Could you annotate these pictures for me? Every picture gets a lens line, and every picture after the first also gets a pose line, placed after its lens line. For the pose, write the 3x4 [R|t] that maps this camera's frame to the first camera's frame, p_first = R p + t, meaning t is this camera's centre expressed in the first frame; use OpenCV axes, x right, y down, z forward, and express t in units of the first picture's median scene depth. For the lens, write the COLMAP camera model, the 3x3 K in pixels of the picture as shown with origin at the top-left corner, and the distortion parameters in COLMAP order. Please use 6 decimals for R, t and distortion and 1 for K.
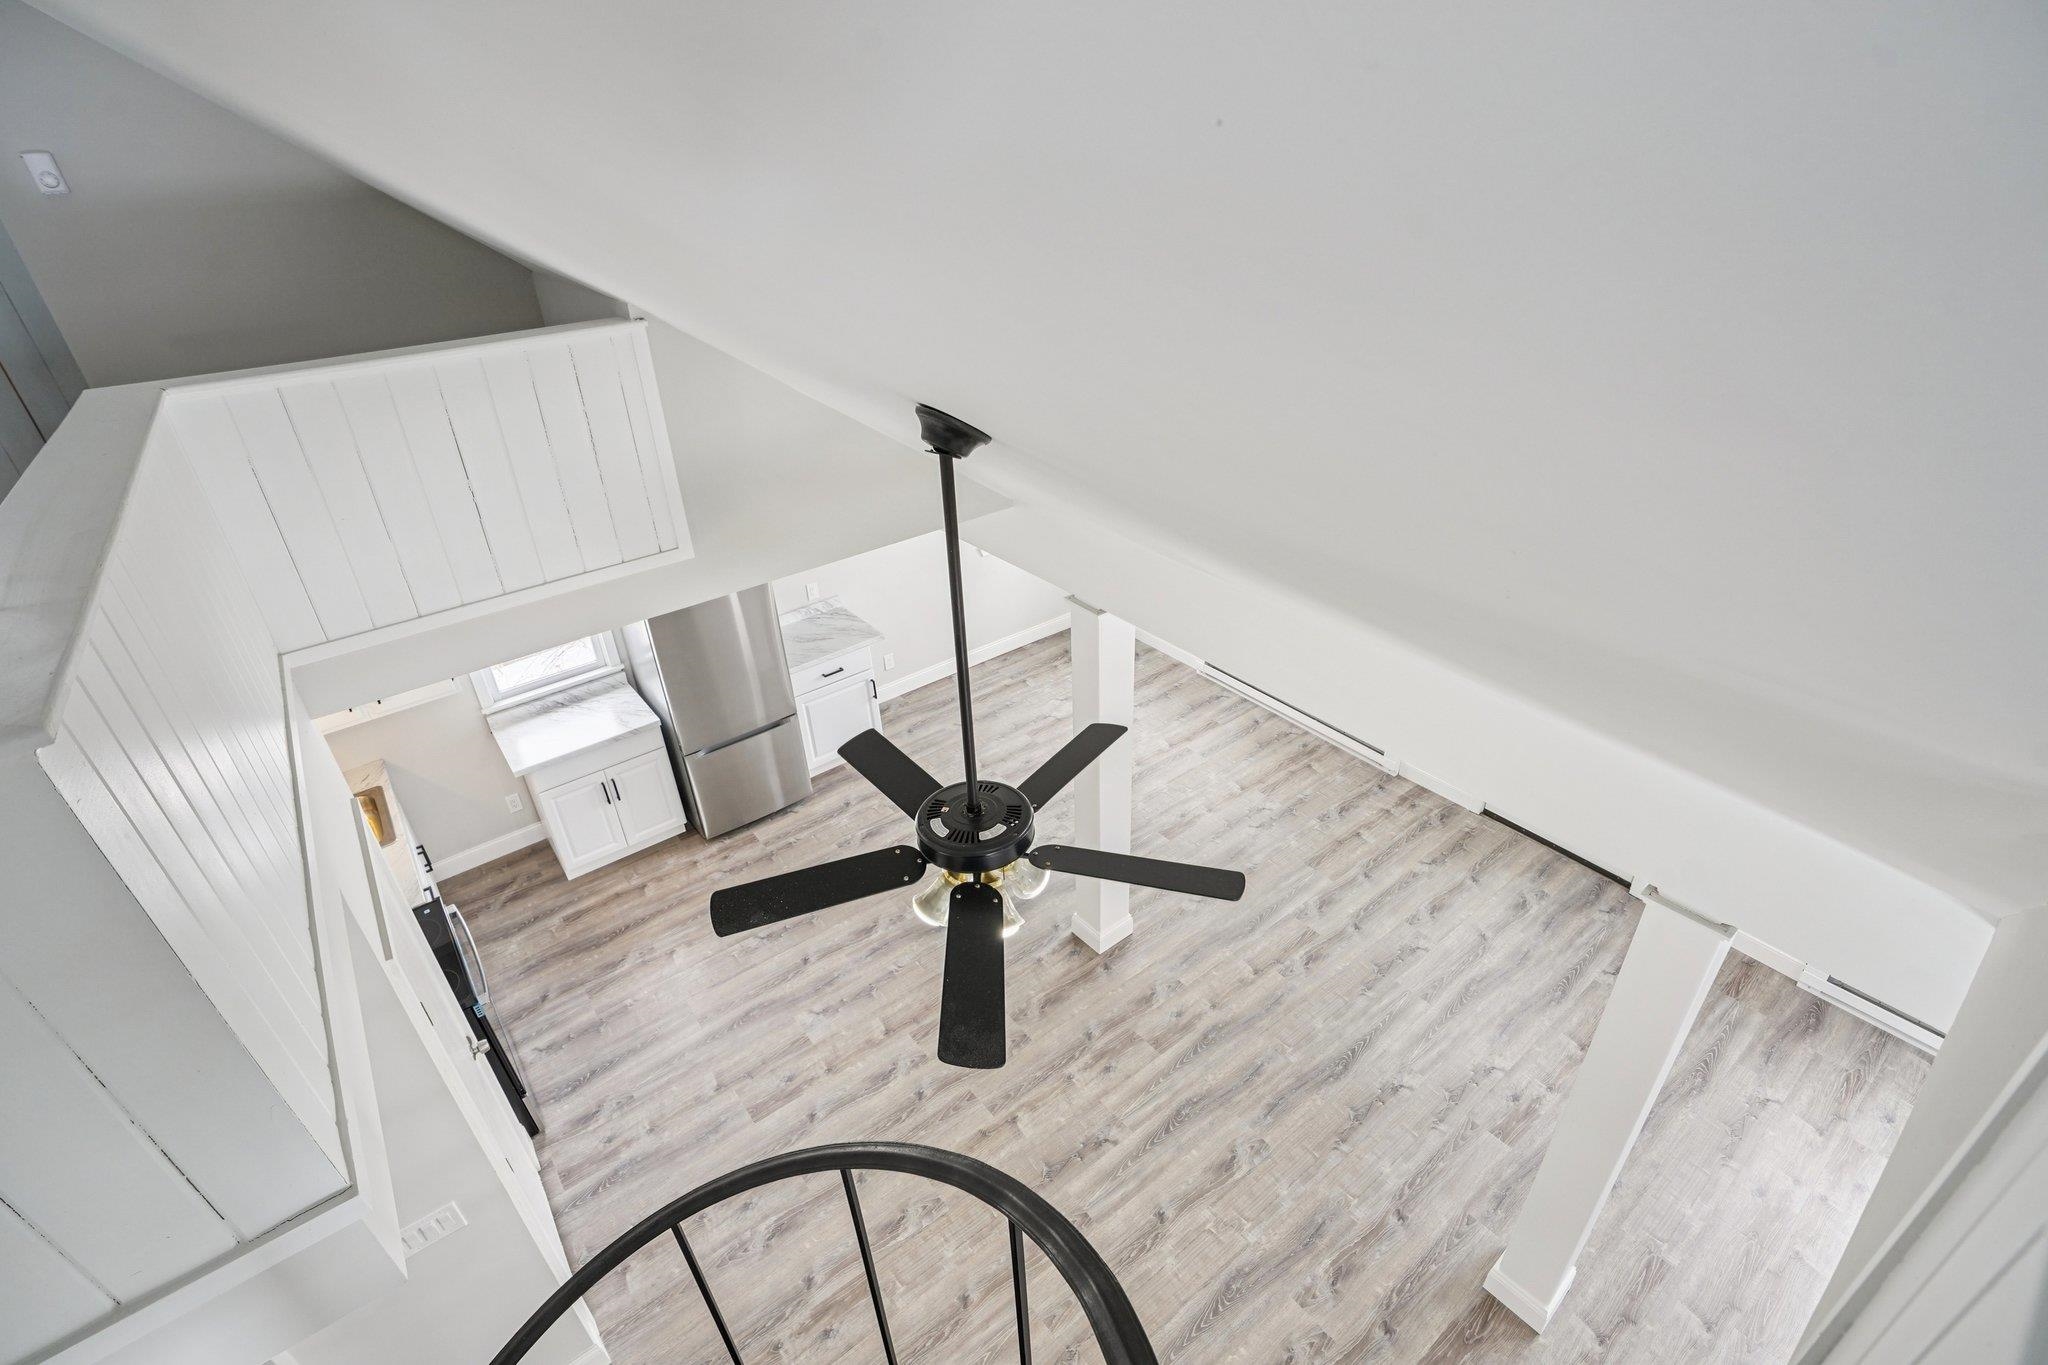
lens RADIAL K [[952.5, 0, 1014.1], [0, 952.5, 687.1], [0, 0, 1]] dist [-0.069591, 0.027785]
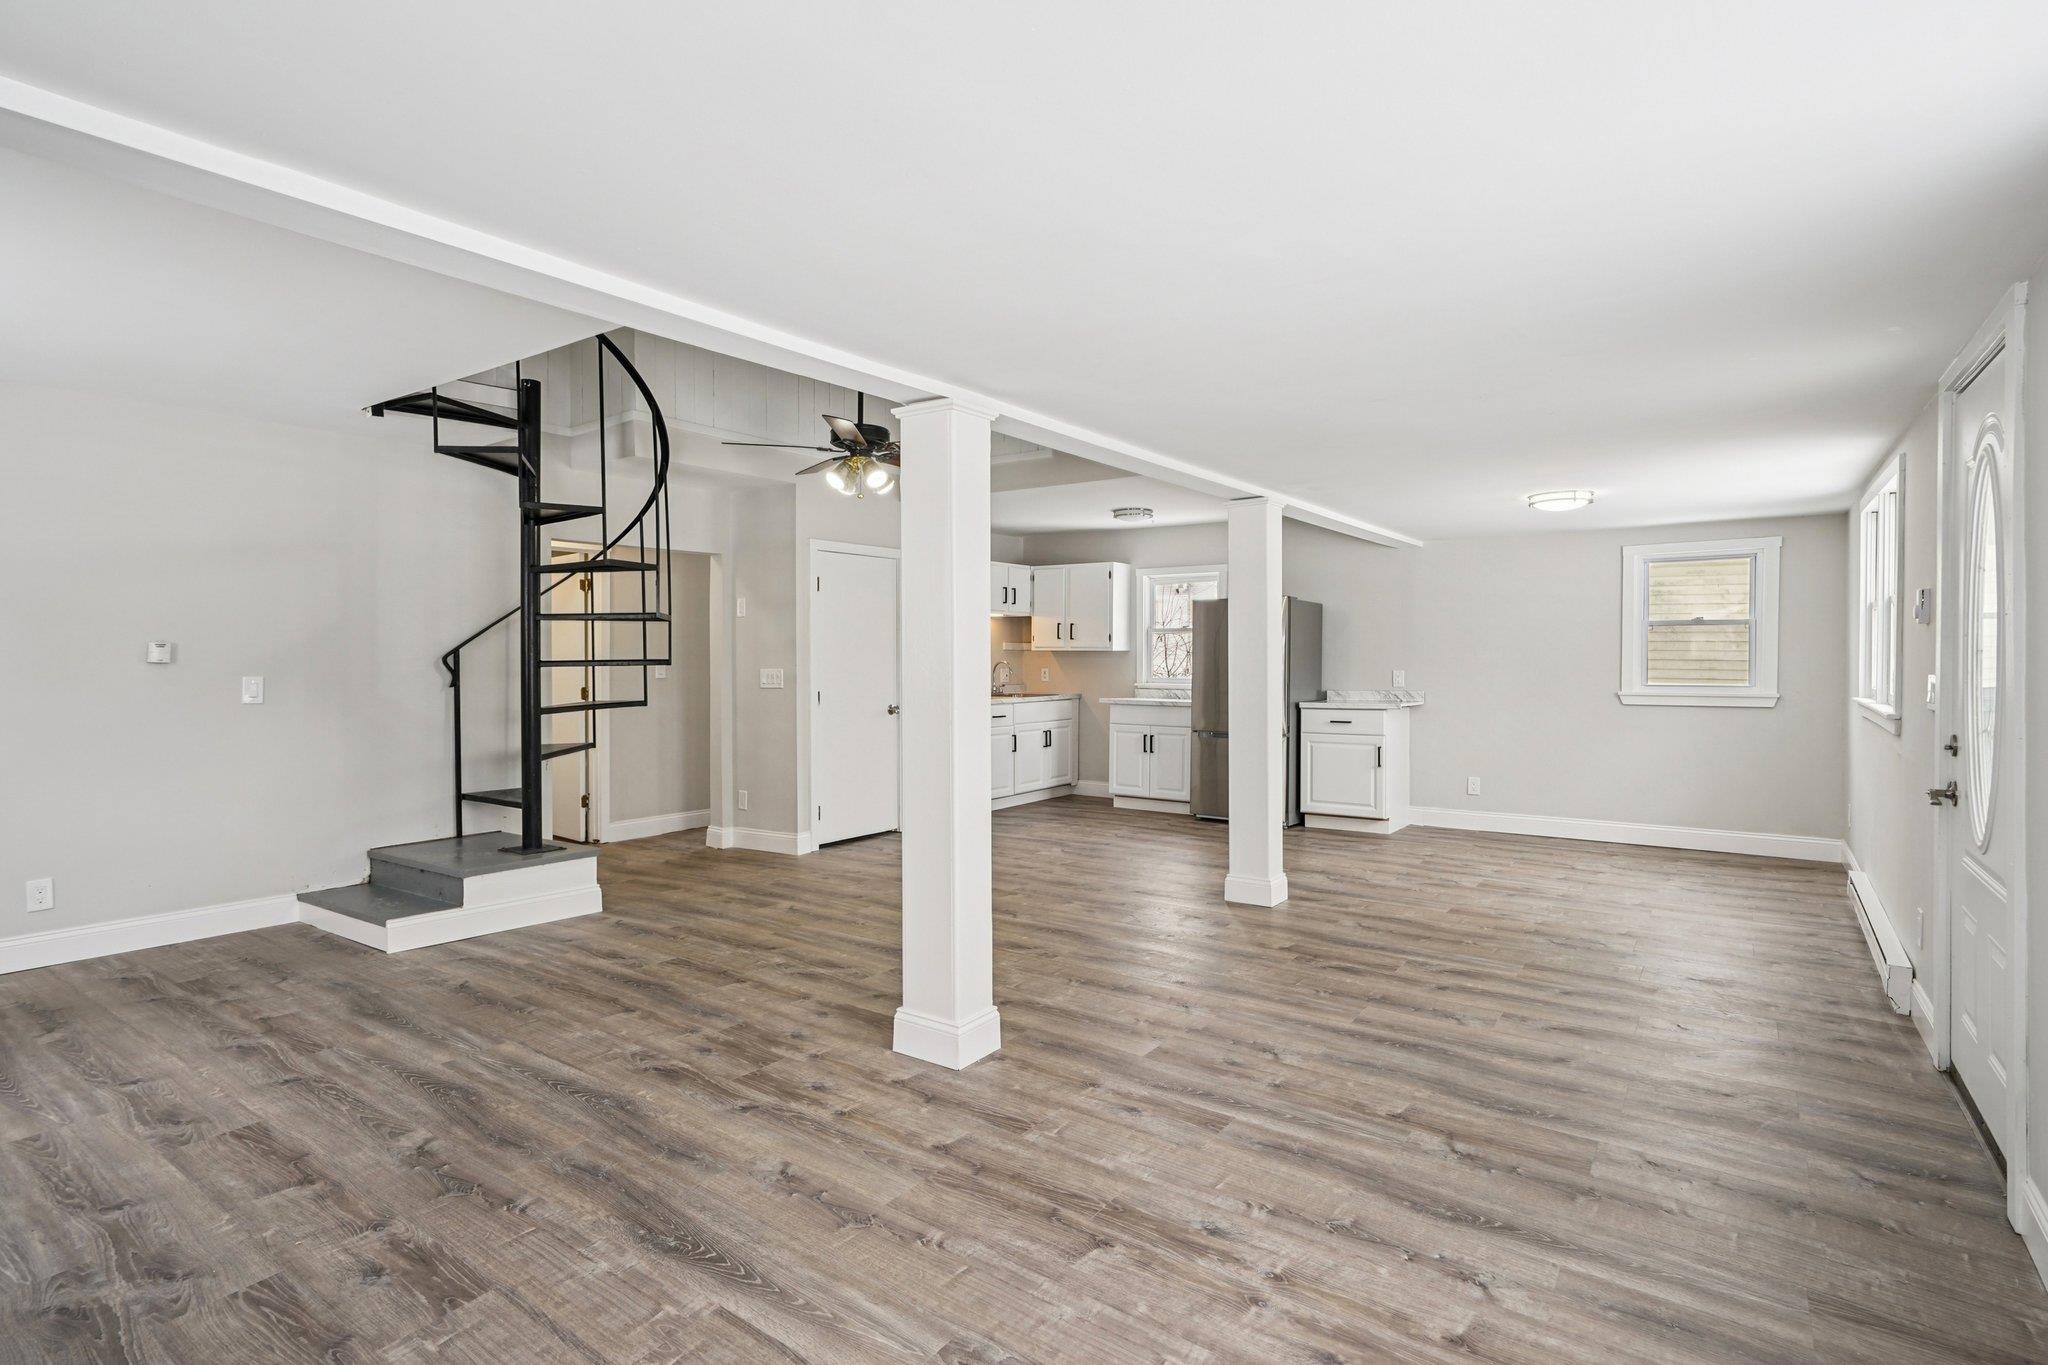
lens RADIAL K [[1008.7, 0, 1024.0], [0, 1008.7, 682.5], [0, 0, 1]] dist [0.003532, -0.000189]
pose [[0.298634, 0.064792, -0.952166, 0.963020], [-0.492303, 0.865166, -0.095532, 0.282451], [0.817591, 0.497283, 0.290265, 0.421097]]
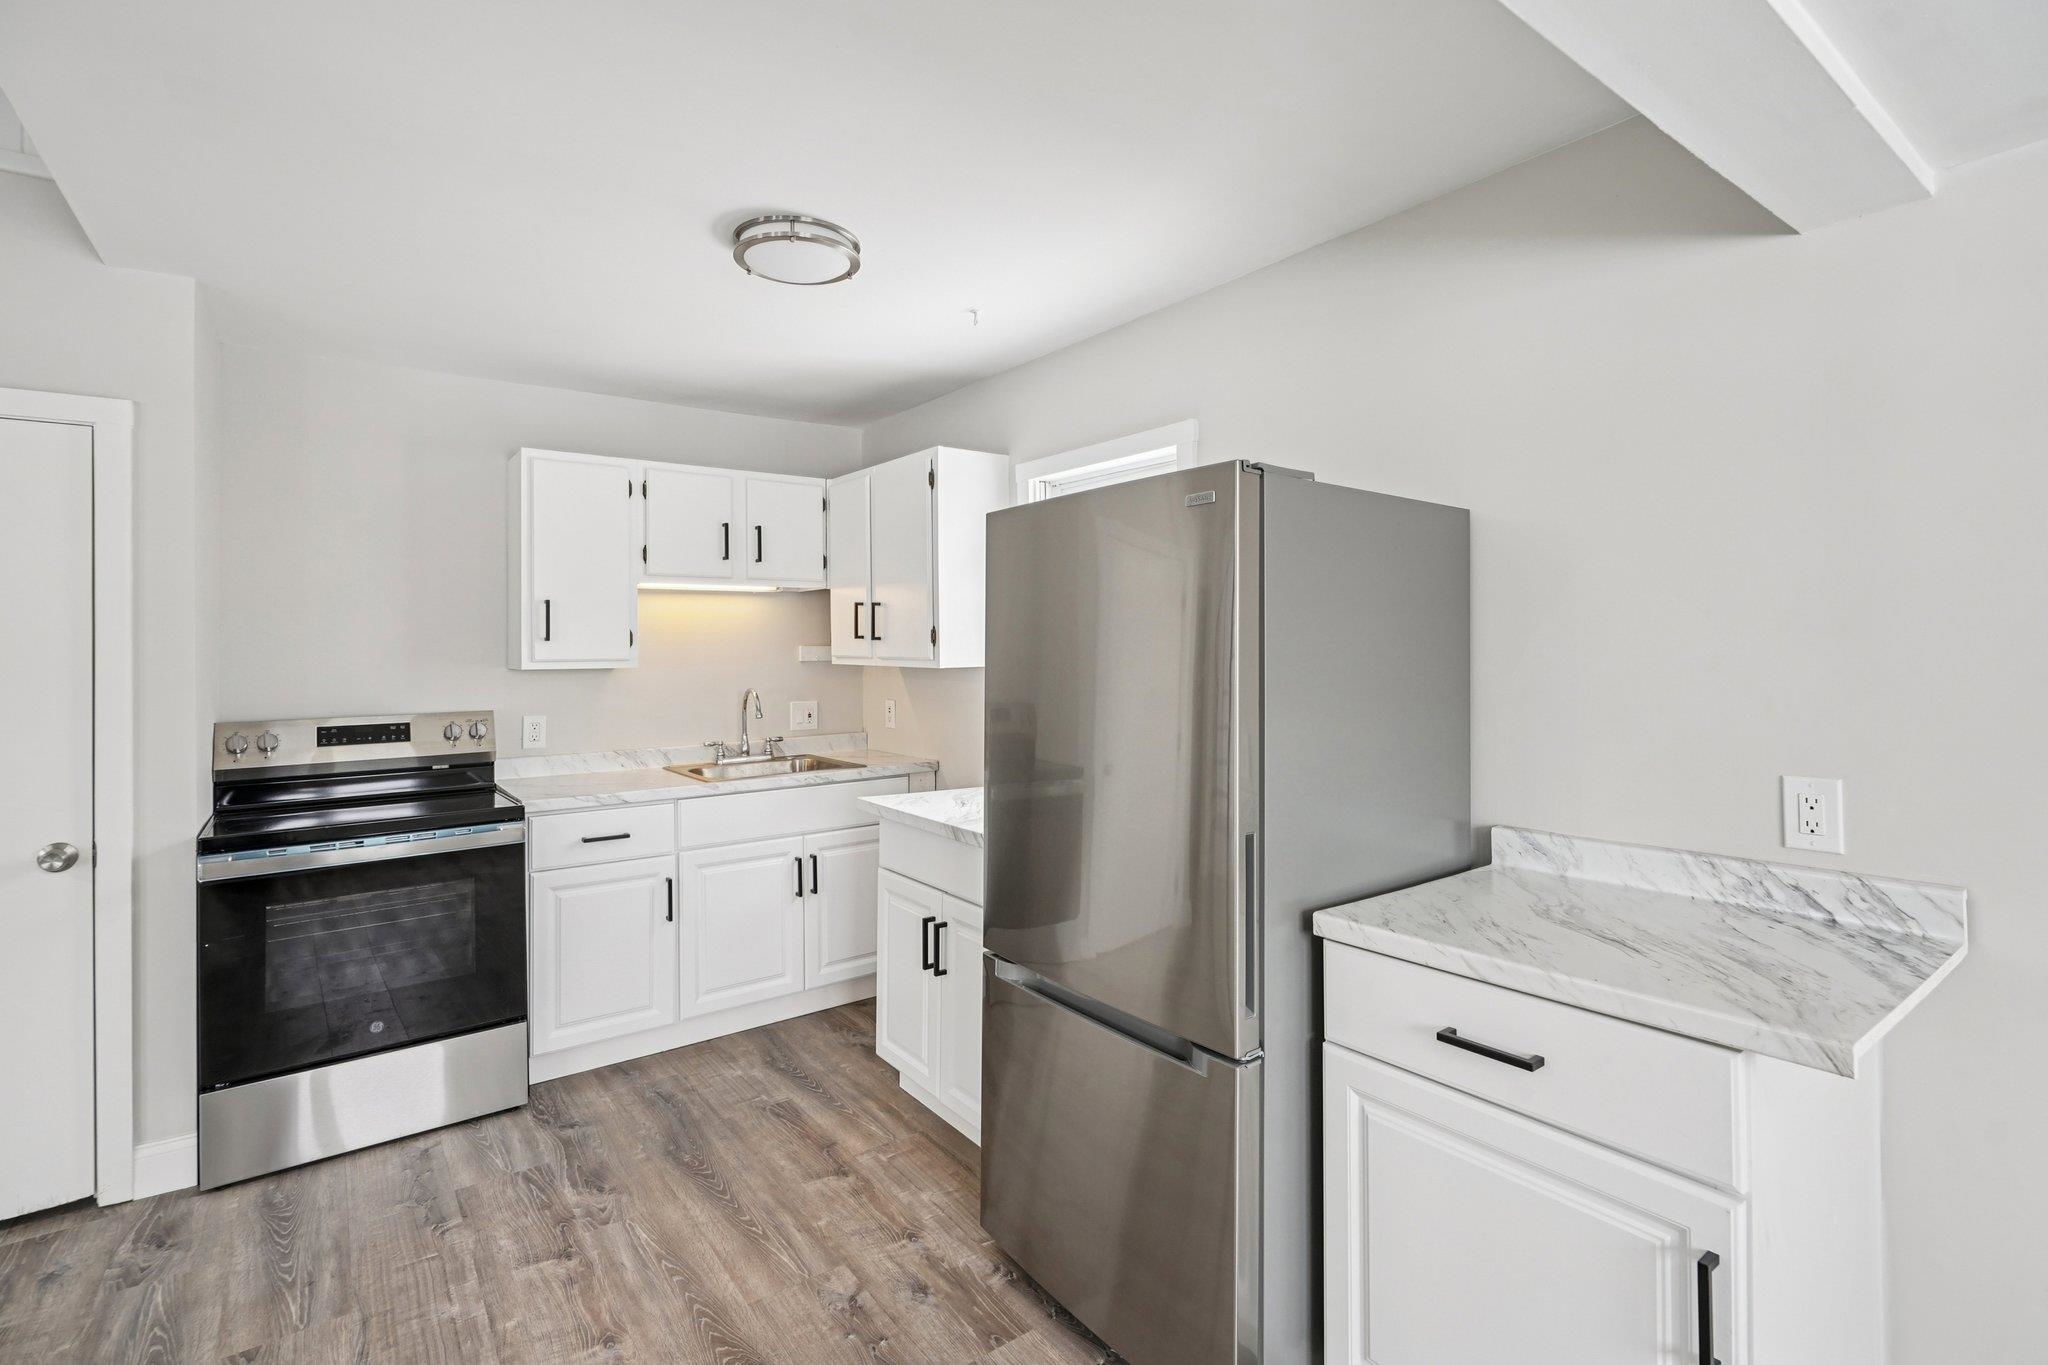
lens RADIAL K [[948.2, 0, 1022.5], [0, 948.2, 640.2], [0, 0, 1]] dist [-0.004214, 0.000962]
pose [[-0.015988, 0.035394, -0.999246, 0.034422], [-0.497369, 0.866677, 0.038656, -0.063903], [0.867392, 0.497612, 0.003748, 1.038524]]
